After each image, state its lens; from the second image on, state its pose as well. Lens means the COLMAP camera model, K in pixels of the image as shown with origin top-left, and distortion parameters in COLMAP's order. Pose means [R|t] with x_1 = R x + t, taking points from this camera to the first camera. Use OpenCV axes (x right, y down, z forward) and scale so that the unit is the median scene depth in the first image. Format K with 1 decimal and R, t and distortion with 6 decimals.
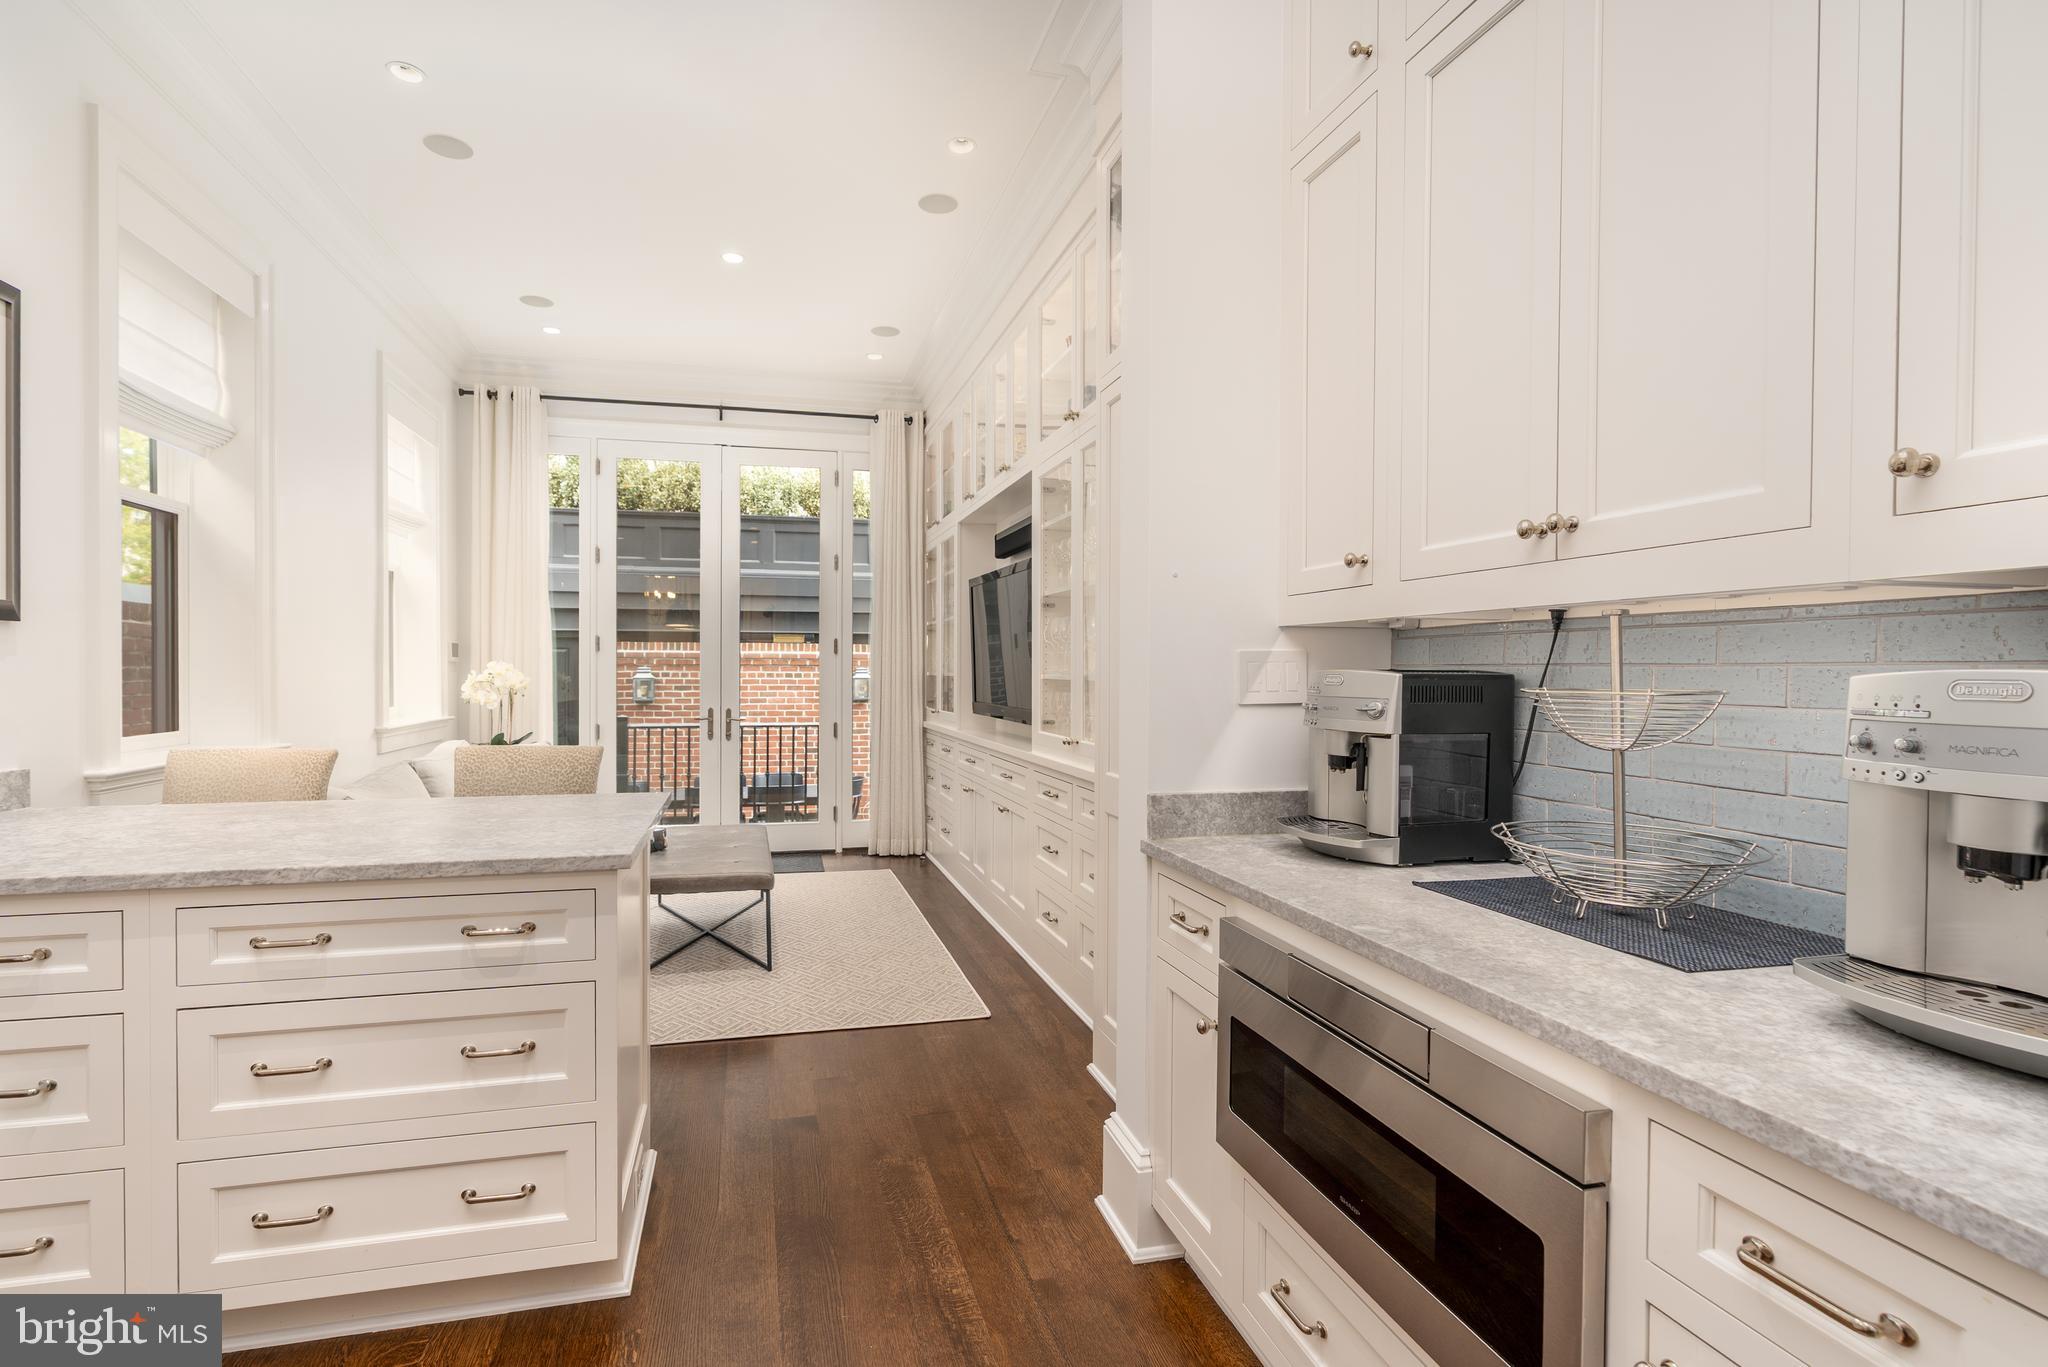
lens RADIAL K [[1003.9, 0, 1036.2], [0, 1003.9, 676.2], [0, 0, 1]] dist [-0.000659, -0.000091]
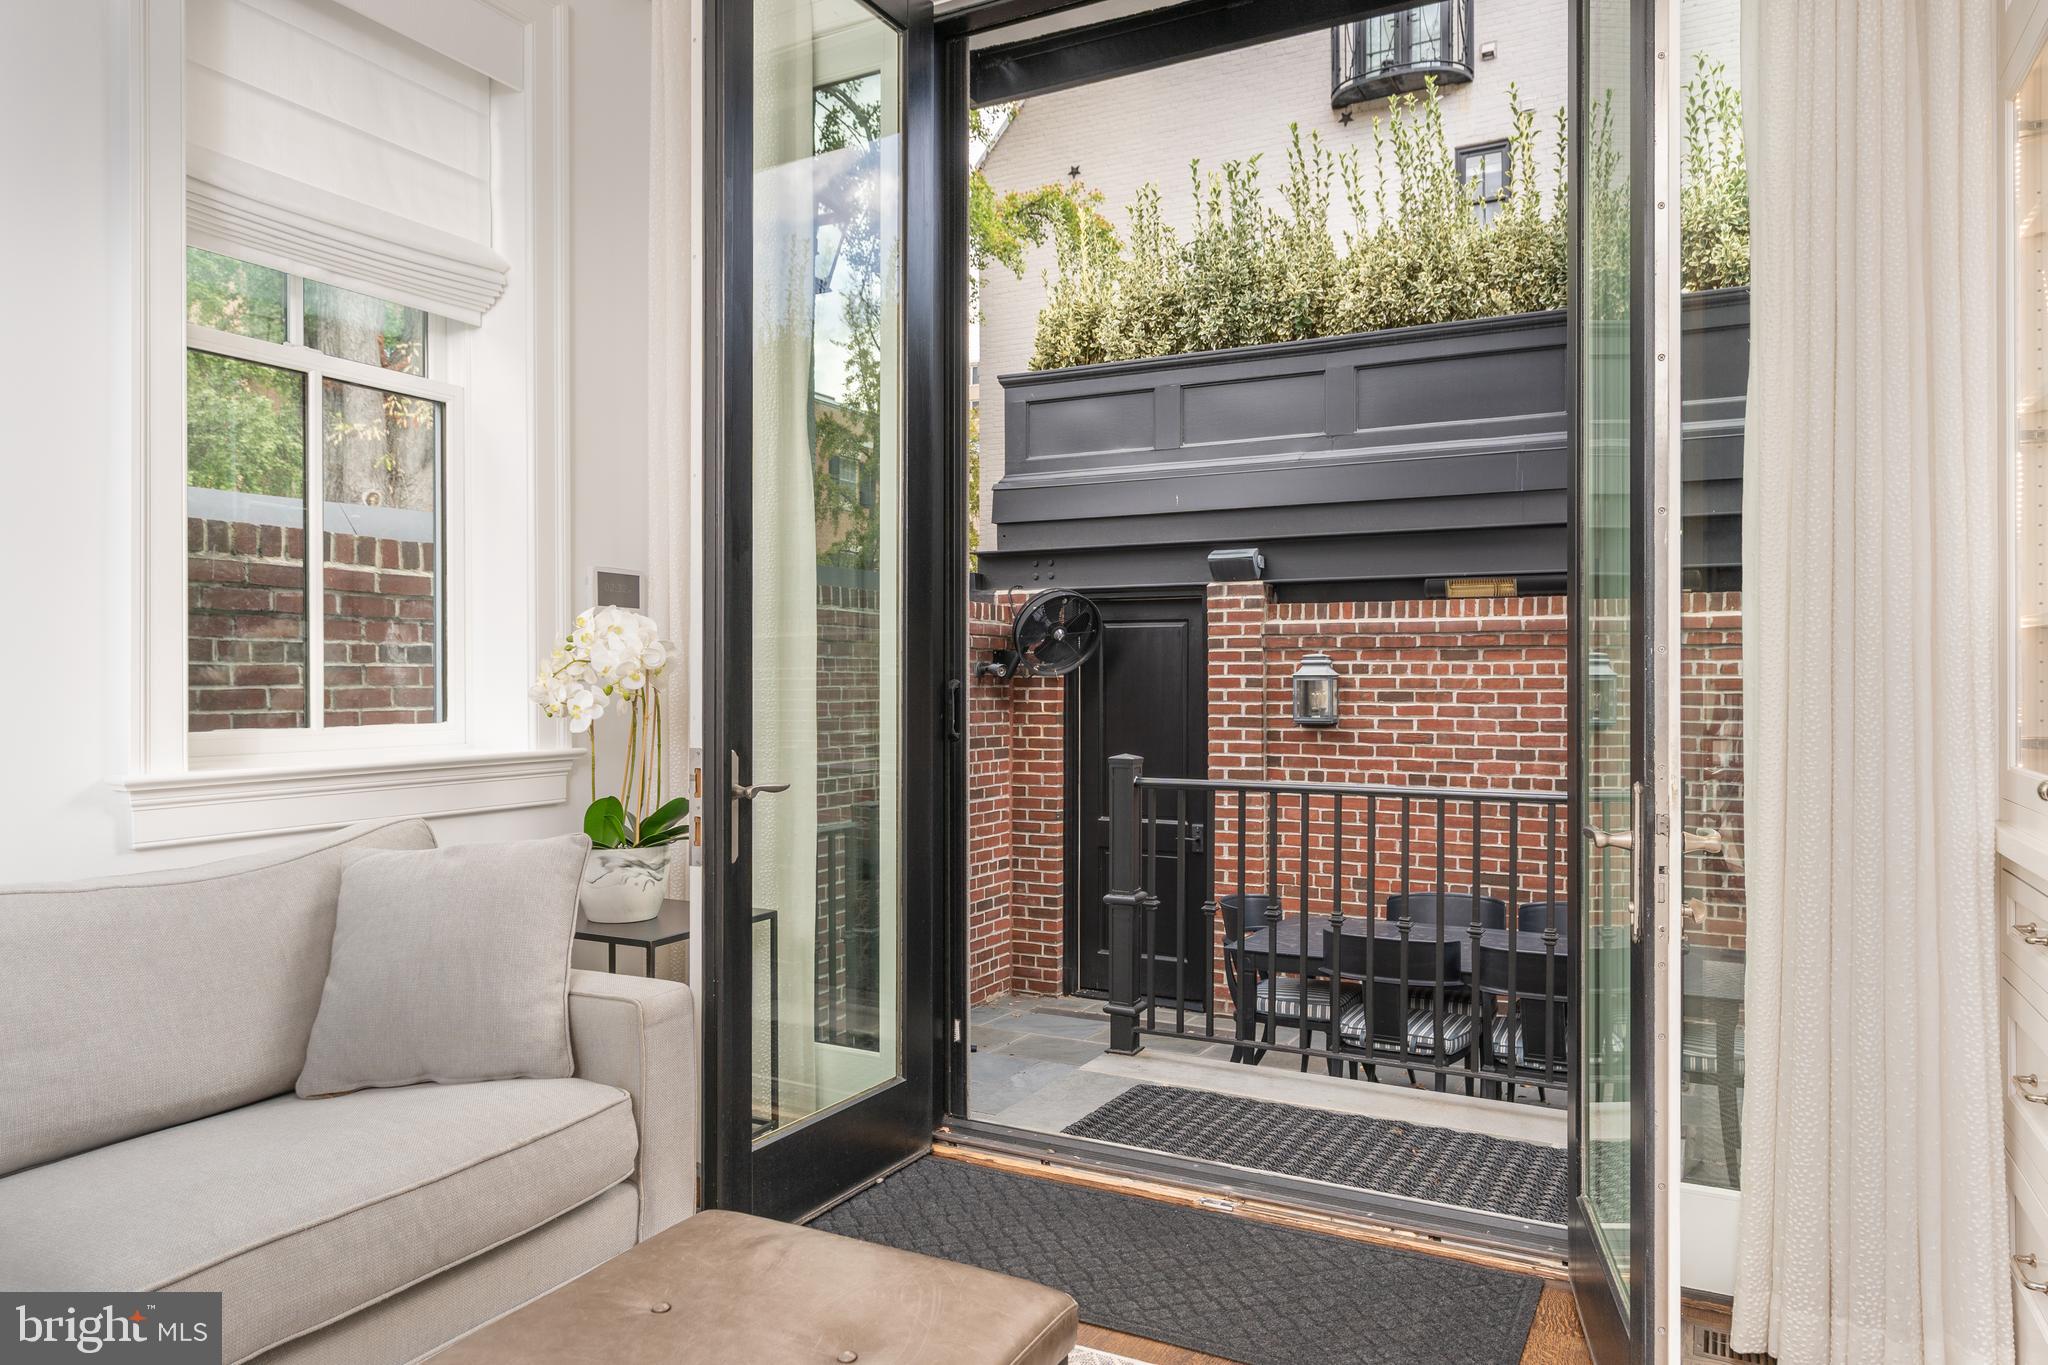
lens RADIAL K [[1386.5, 0, 981.5], [0, 1386.5, 680.4], [0, 0, 1]] dist [0.003269, 0.003157]
pose [[0.717525, -0.004648, -0.696517, -0.061122], [-0.001097, 0.999969, -0.007803, 0.016068], [0.696532, 0.006363, 0.717498, 0.674065]]
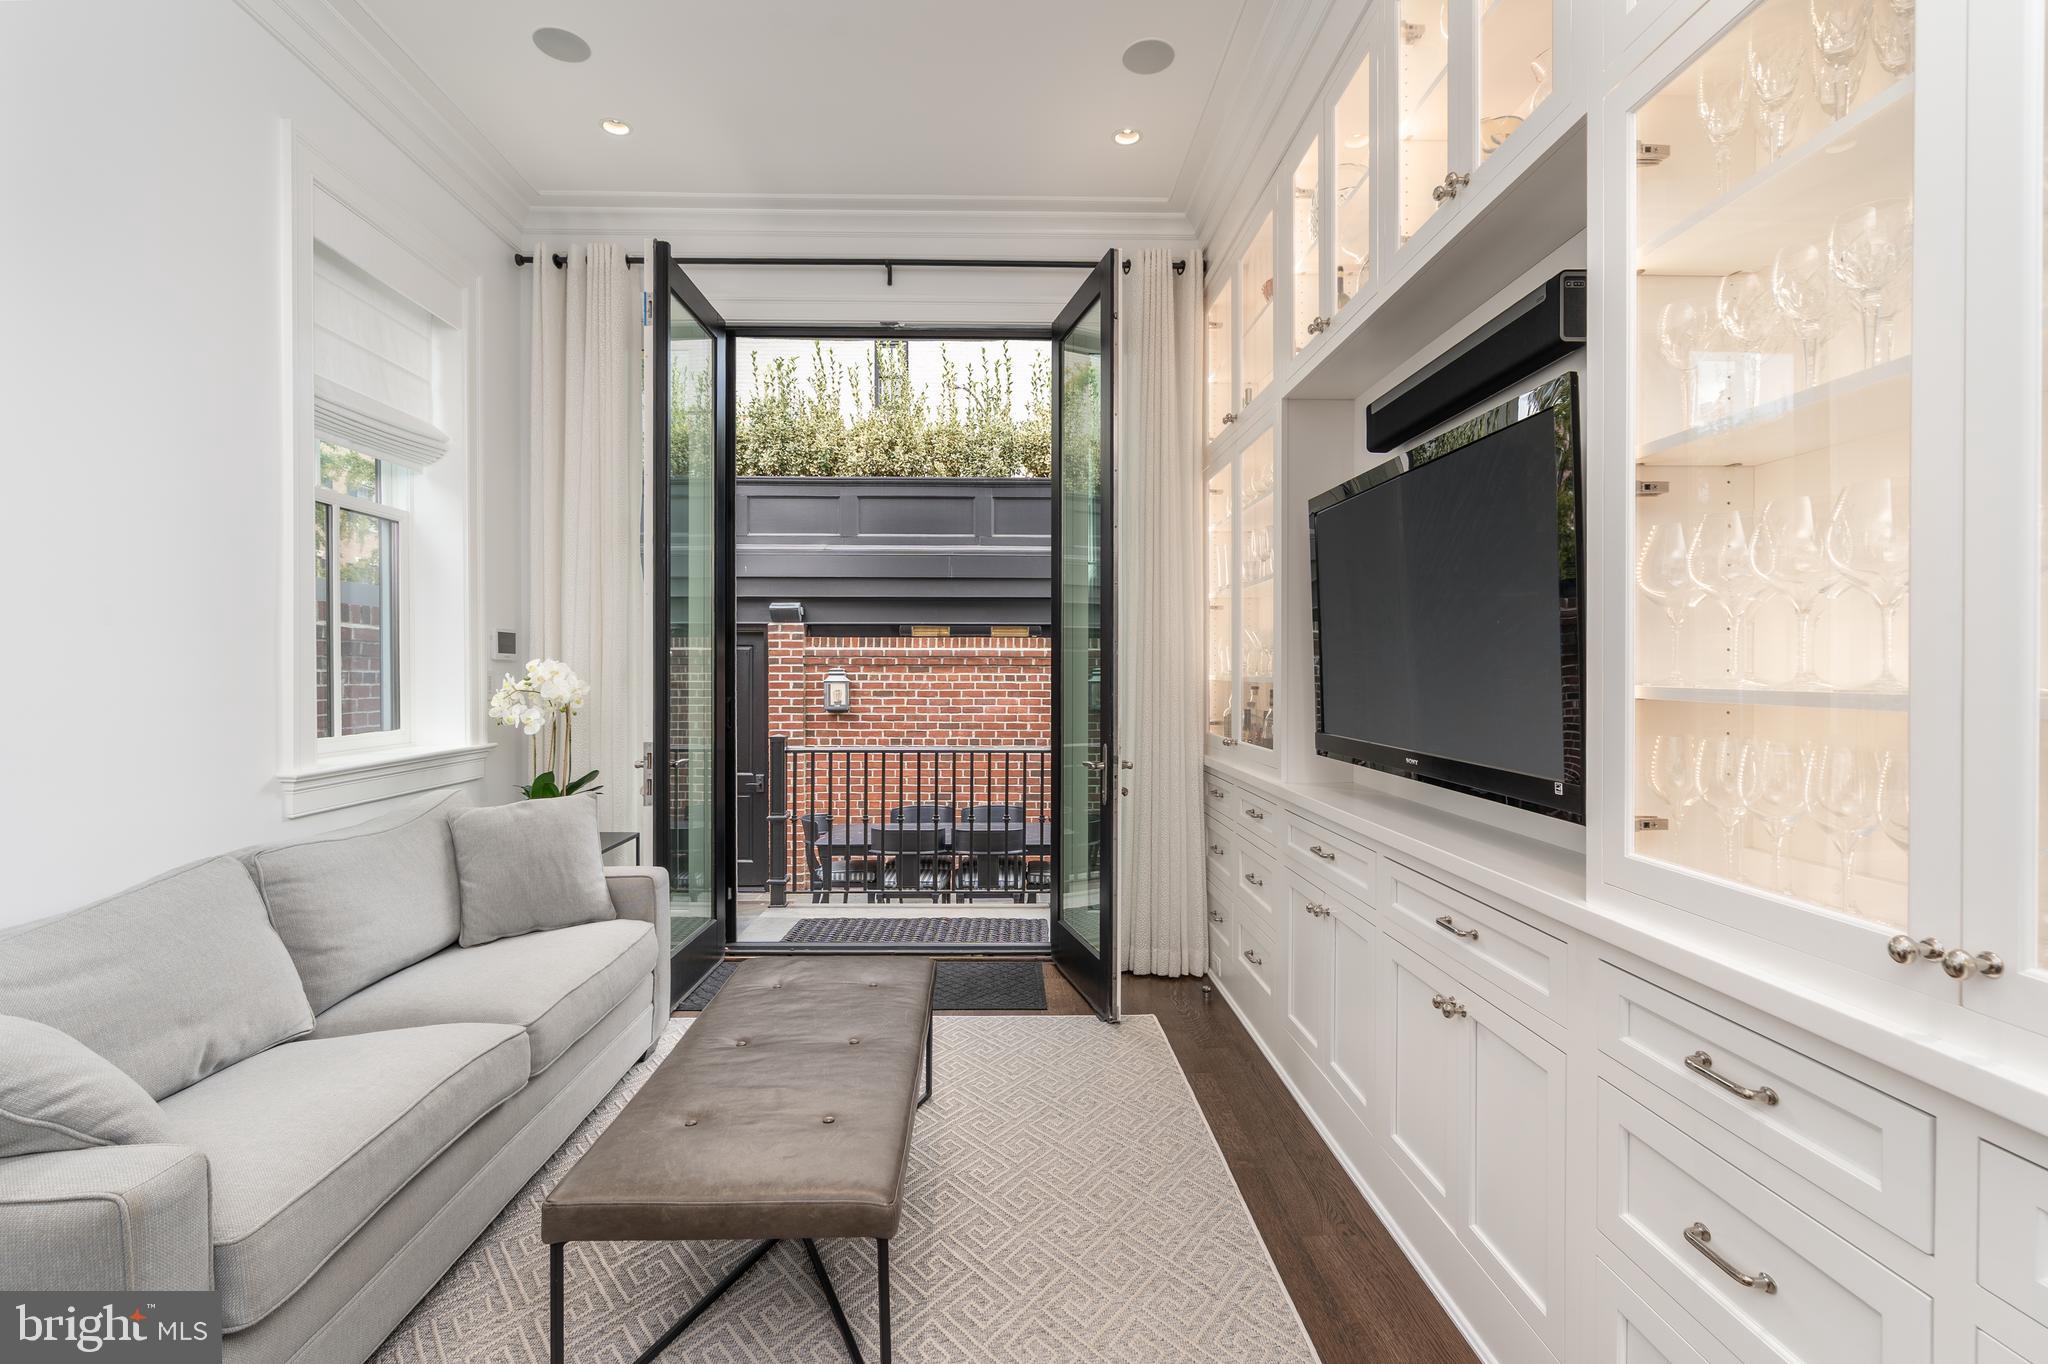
lens RADIAL K [[1003.9, 0, 1036.2], [0, 1003.9, 674.7], [0, 0, 1]] dist [-0.000659, -0.000091]
pose [[0.972956, -0.001093, -0.230988, -0.076342], [0.000715, 0.999998, -0.001717, -0.003574], [0.230989, 0.001505, 0.972955, 0.411977]]
